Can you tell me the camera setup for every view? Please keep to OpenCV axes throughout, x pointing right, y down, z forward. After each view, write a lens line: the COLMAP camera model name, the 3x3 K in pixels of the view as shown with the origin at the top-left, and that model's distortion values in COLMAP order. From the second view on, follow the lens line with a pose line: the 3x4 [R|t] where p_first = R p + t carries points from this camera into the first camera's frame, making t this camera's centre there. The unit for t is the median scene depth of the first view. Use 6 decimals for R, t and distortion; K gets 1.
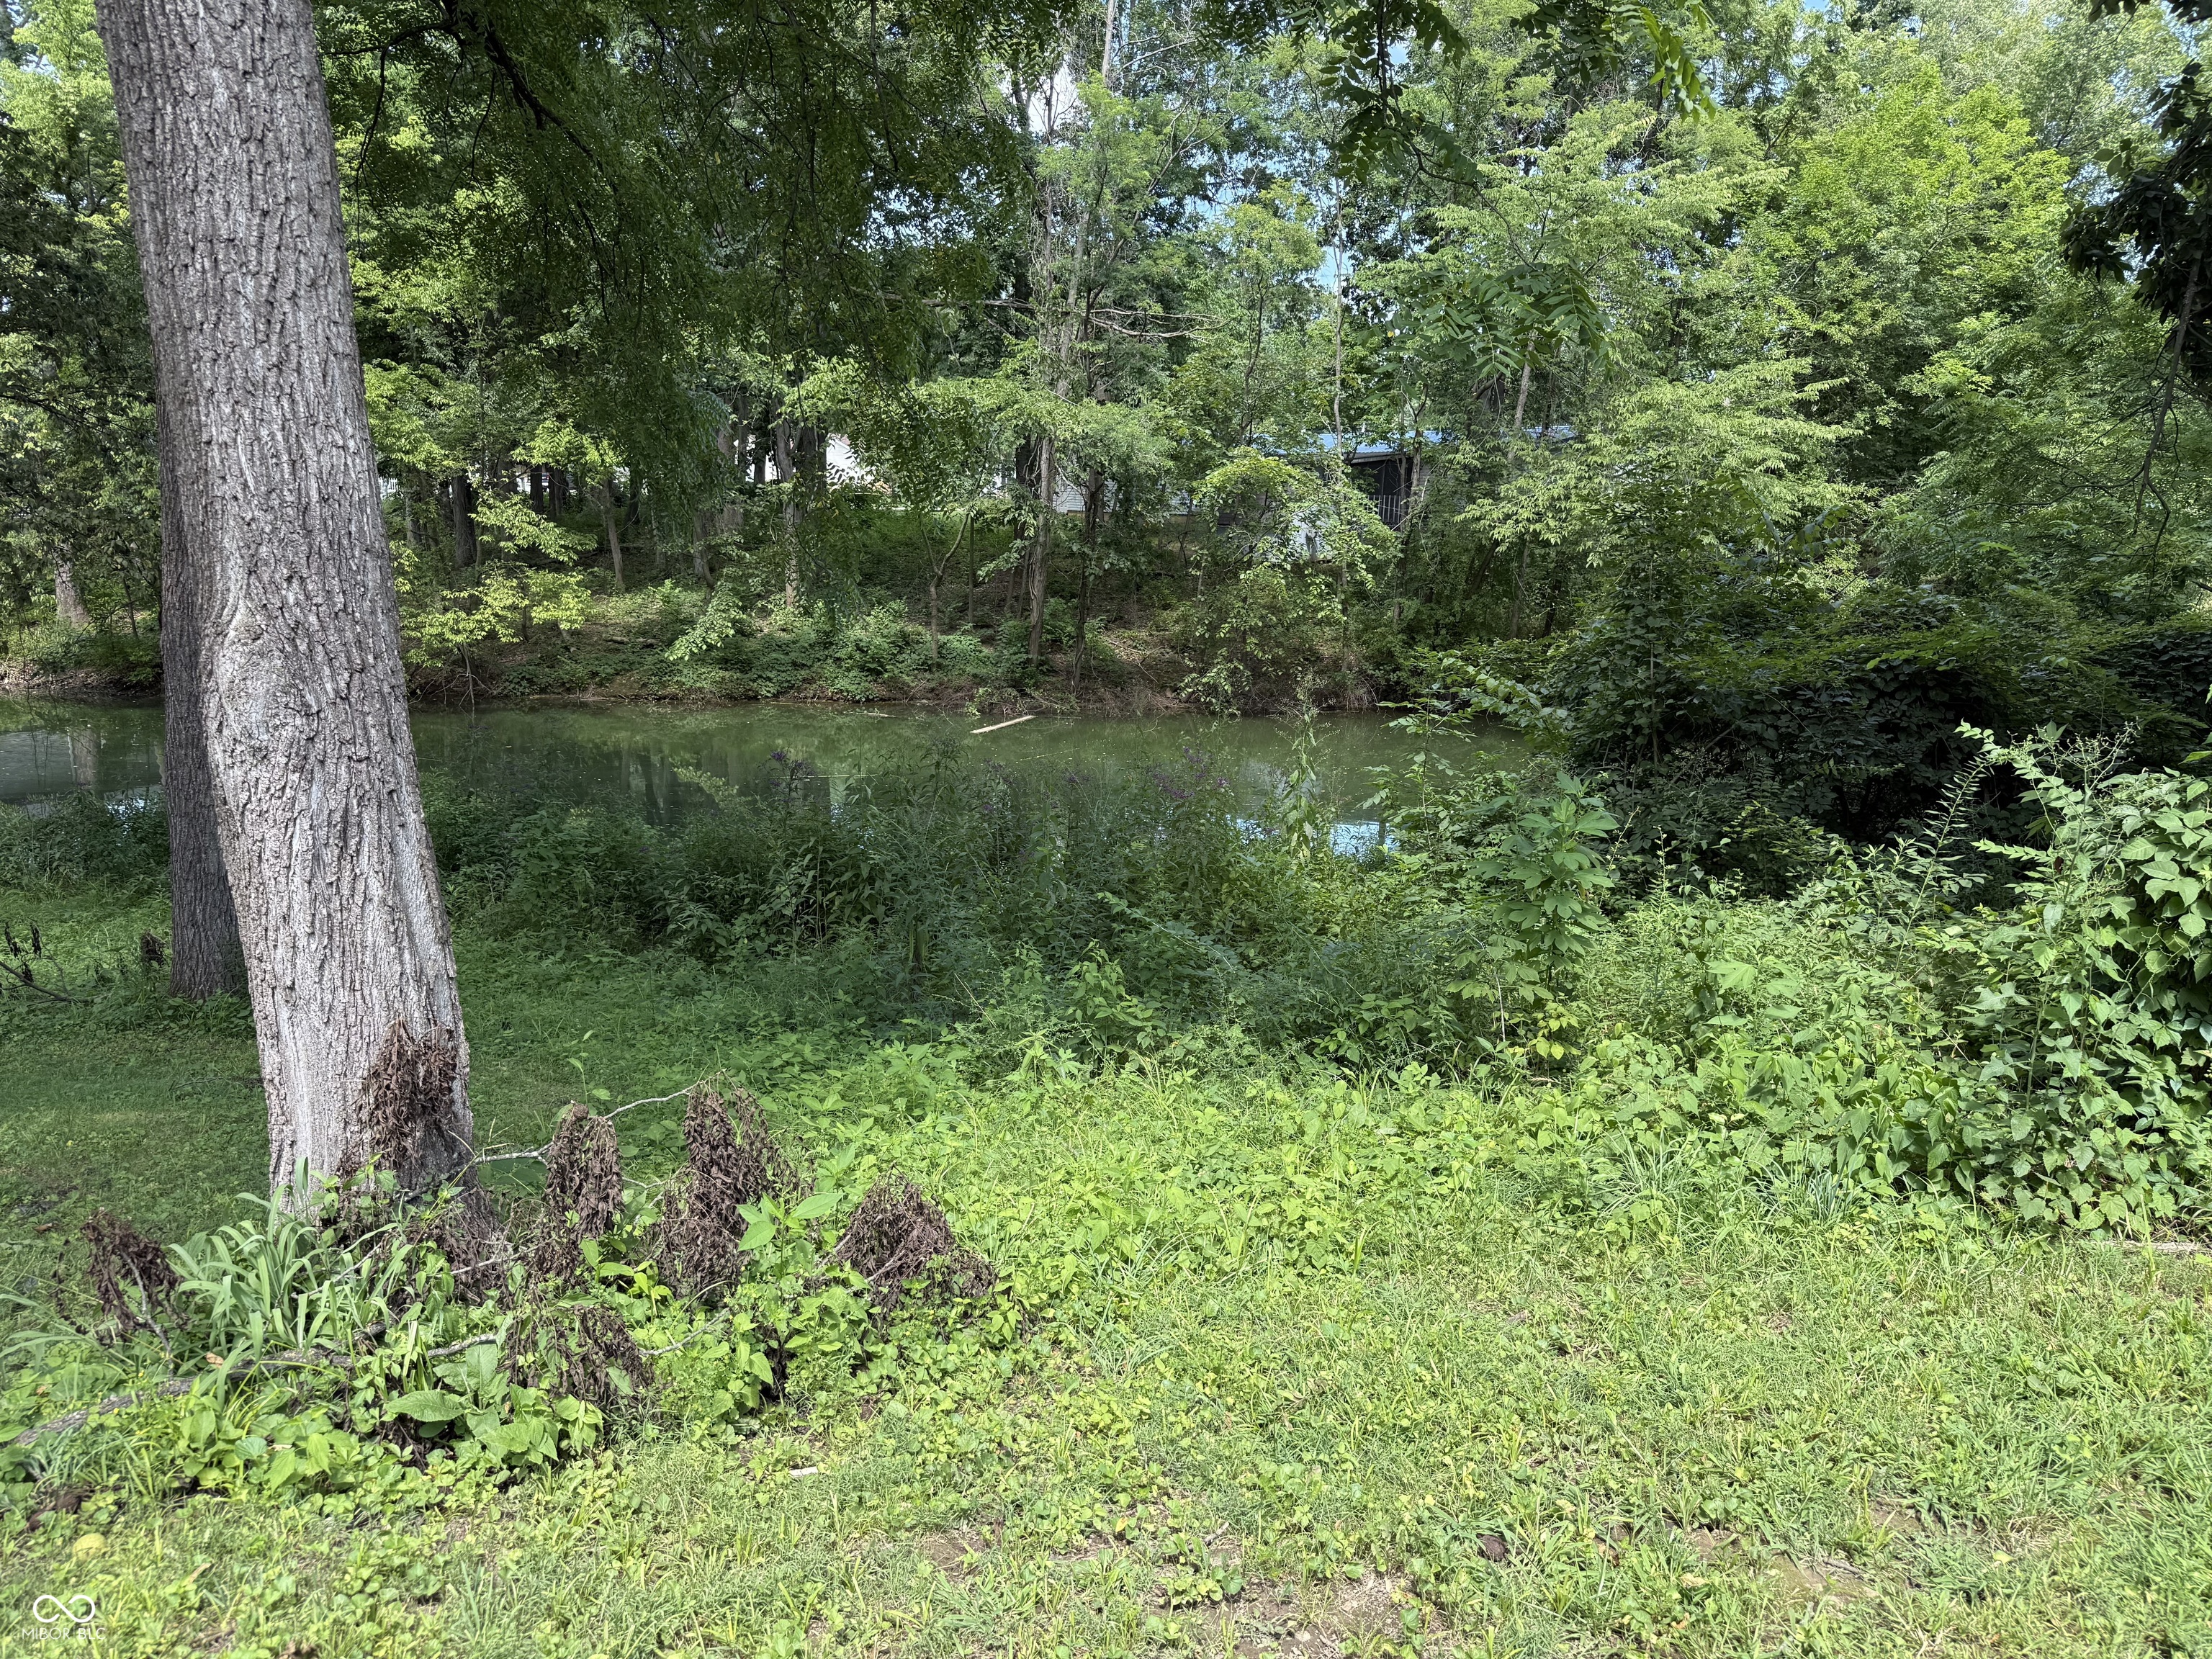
lens RADIAL K [[1574.1, 0, 1107.6], [0, 1574.1, 836.8], [0, 0, 1]] dist [0.094611, -0.124244]
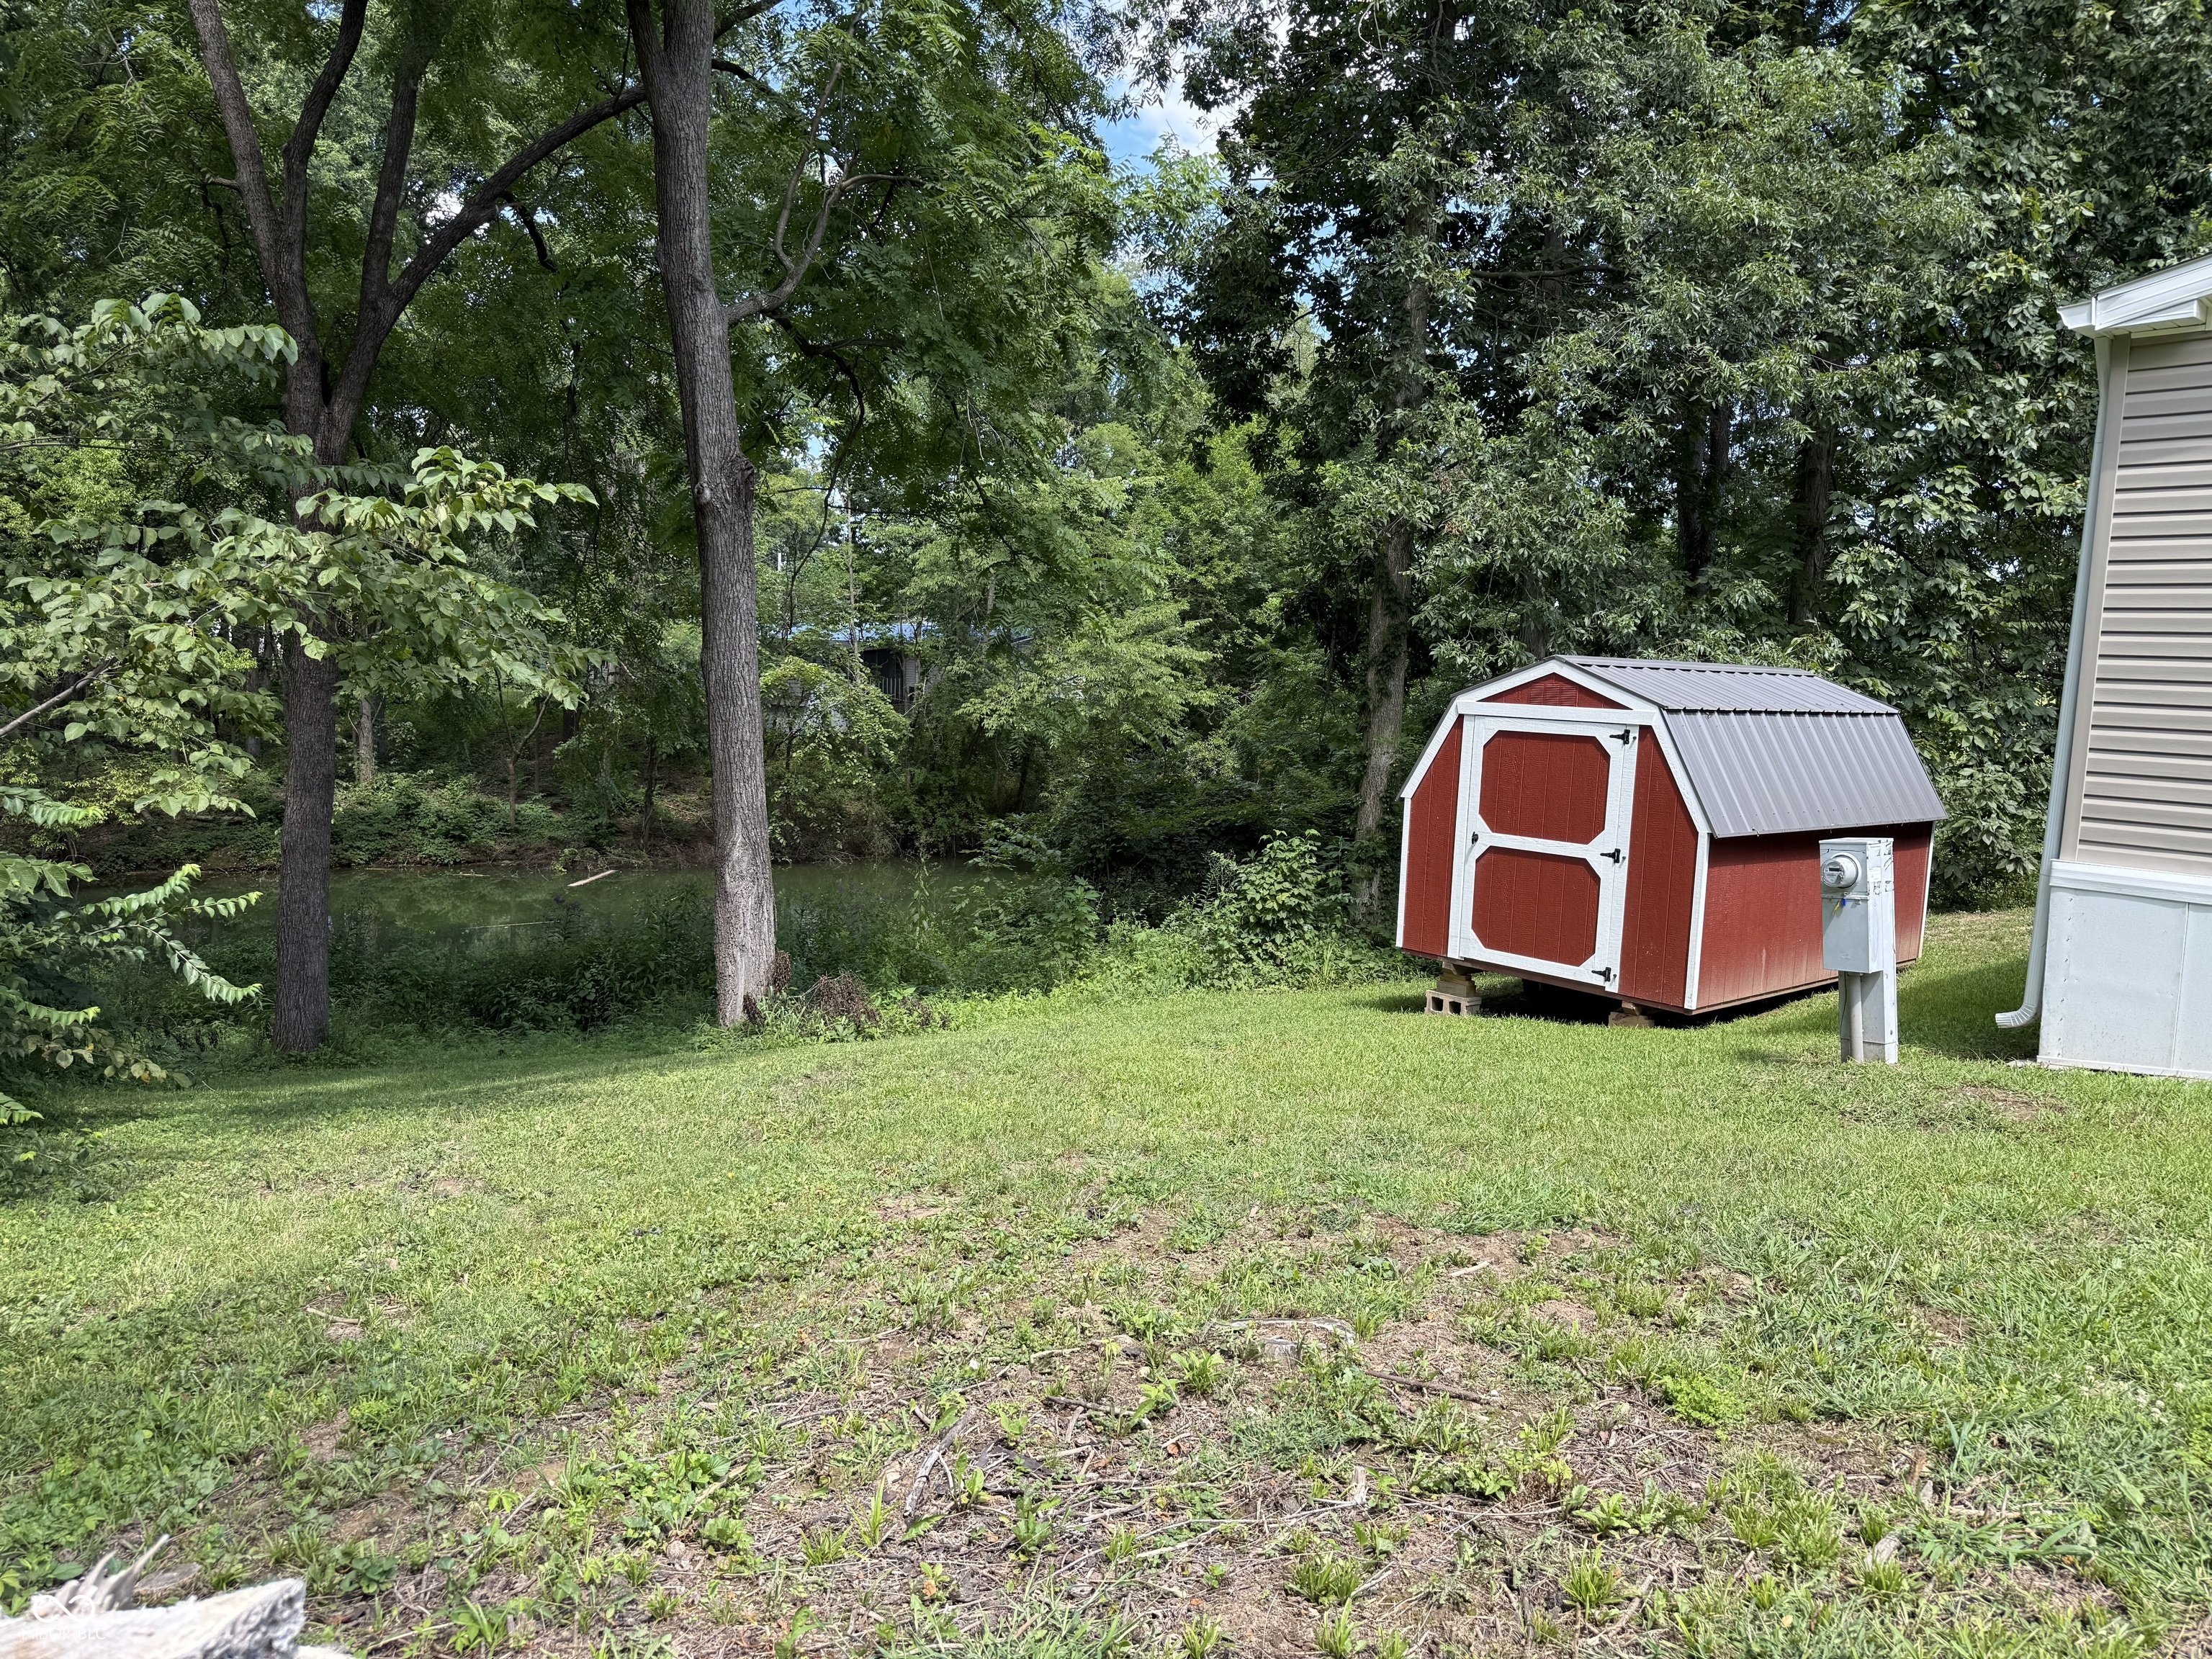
lens RADIAL K [[1574.1, 0, 1107.6], [0, 1574.1, 836.8], [0, 0, 1]] dist [0.094611, -0.124244]
pose [[0.943426, -0.033452, 0.329891, -0.097972], [0.063535, 0.994701, -0.080833, 0.020459], [-0.325439, 0.097219, 0.940552, -0.274238]]
